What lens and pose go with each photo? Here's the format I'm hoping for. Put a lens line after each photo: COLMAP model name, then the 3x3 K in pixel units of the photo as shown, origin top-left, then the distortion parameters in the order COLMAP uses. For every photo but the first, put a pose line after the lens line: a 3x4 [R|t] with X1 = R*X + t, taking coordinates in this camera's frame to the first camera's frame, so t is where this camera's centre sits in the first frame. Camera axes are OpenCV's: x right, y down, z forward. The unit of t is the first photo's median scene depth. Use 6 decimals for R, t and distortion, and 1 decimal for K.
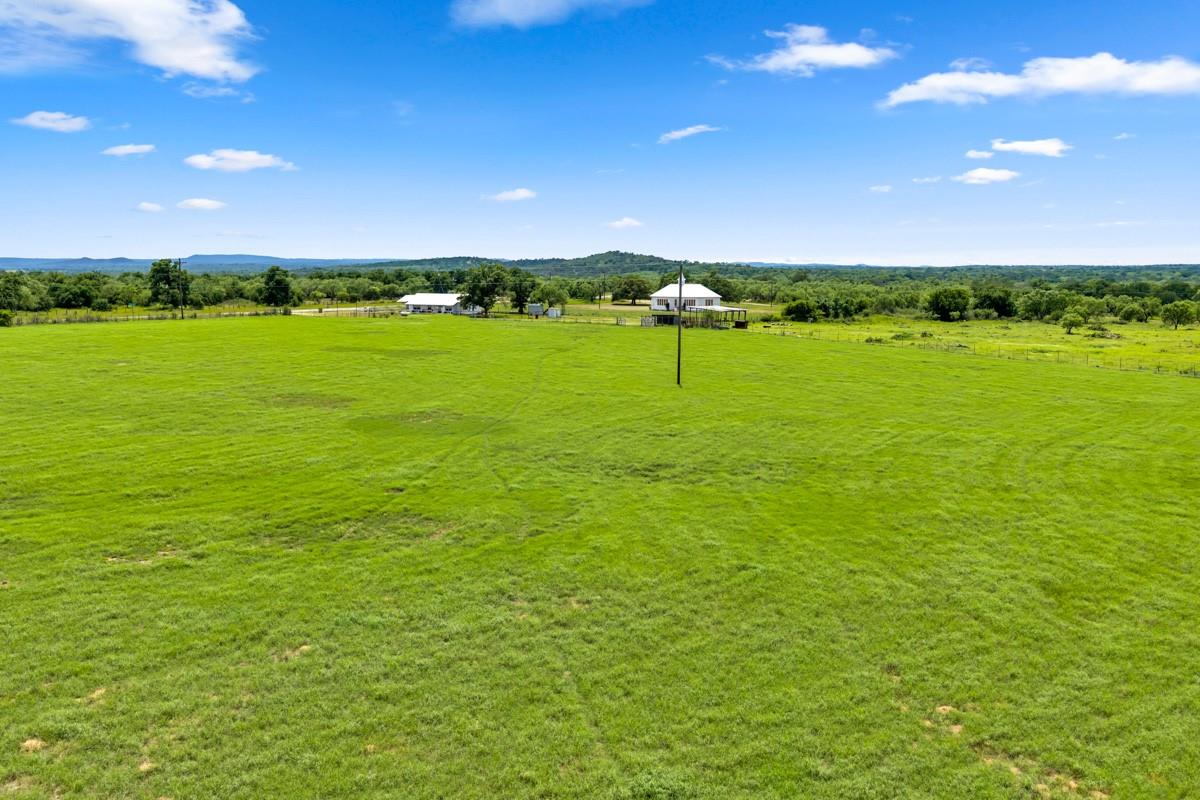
lens RADIAL K [[995.0, 0, 599.8], [0, 995.0, 336.9], [0, 0, 1]] dist [0.015423, -0.028126]
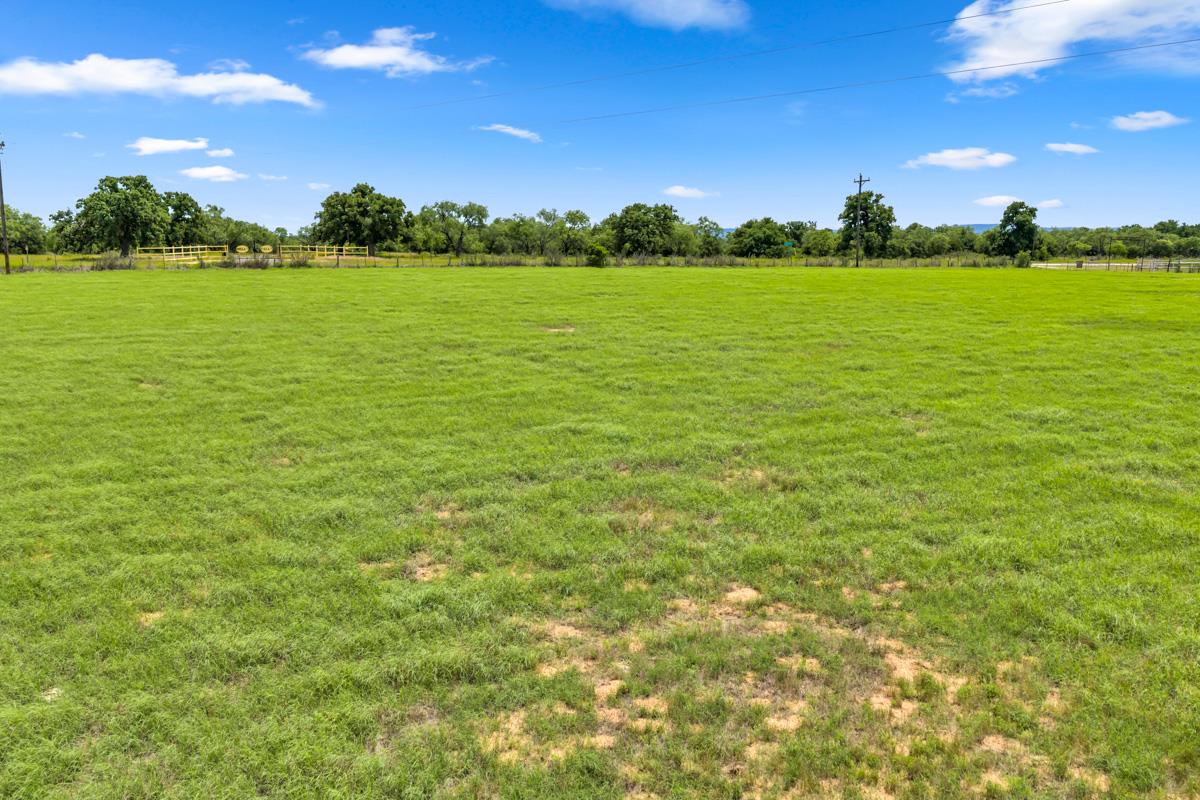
lens RADIAL K [[995.0, 0, 599.8], [0, 995.0, 336.9], [0, 0, 1]] dist [0.015423, -0.028126]
pose [[0.753365, 0.061280, -0.654741, -0.088966], [-0.042158, 0.998101, 0.044909, 0.005036], [0.656250, -0.006230, 0.754518, 0.302266]]
